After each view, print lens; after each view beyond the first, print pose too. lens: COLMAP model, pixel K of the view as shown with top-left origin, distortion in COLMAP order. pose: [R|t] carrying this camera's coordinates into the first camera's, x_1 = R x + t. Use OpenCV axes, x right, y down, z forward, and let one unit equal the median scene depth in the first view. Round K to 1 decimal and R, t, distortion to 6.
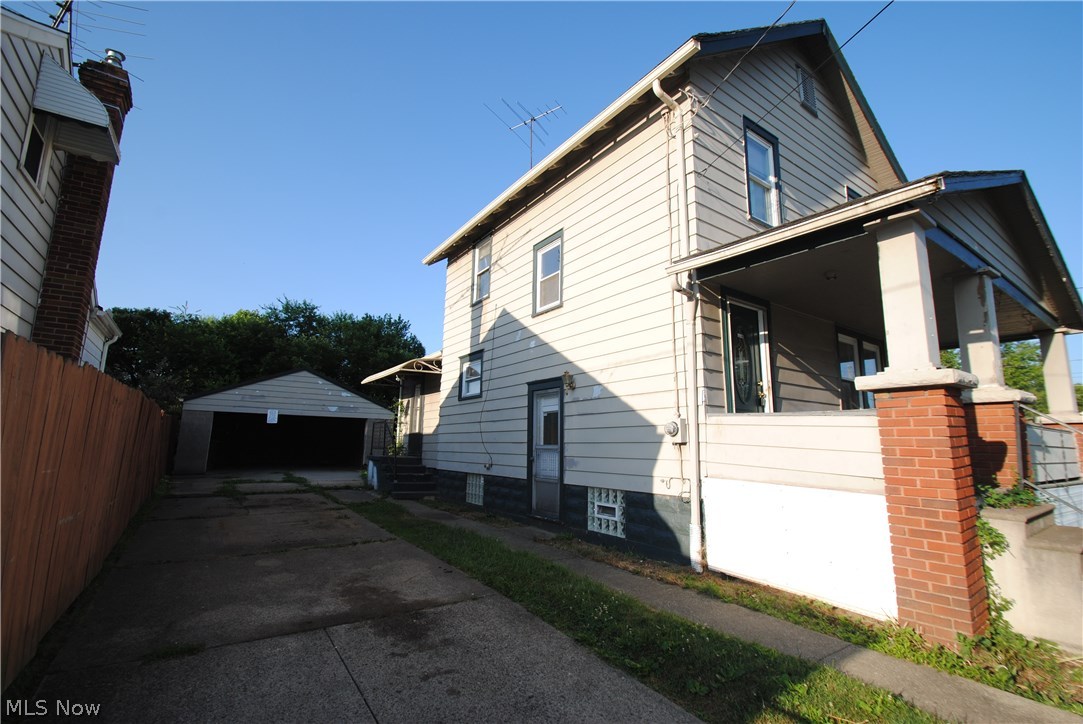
lens RADIAL K [[481.6, 0, 544.3], [0, 481.6, 357.7], [0, 0, 1]] dist [0.005097, -0.002482]
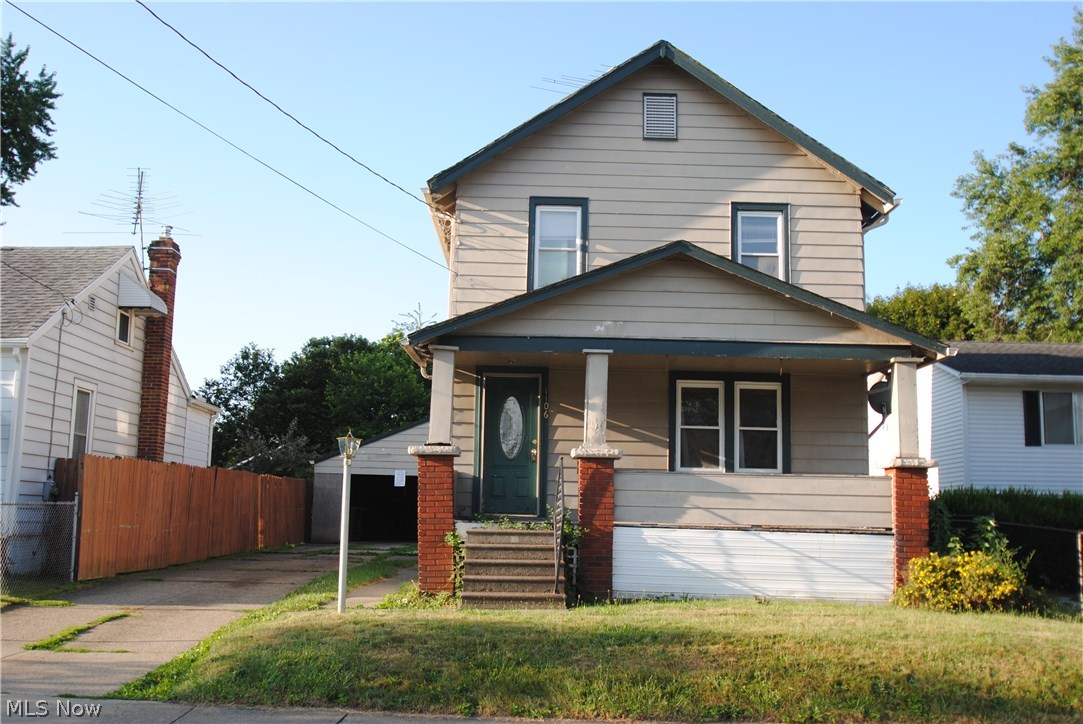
lens RADIAL K [[1079.2, 0, 546.4], [0, 1079.2, 364.8], [0, 0, 1]] dist [-0.065270, 0.000000]
pose [[0.827452, -0.081631, -0.555572, 0.717263], [0.095367, 0.995433, -0.004225, -0.043646], [0.553379, -0.049487, 0.831458, -0.417567]]
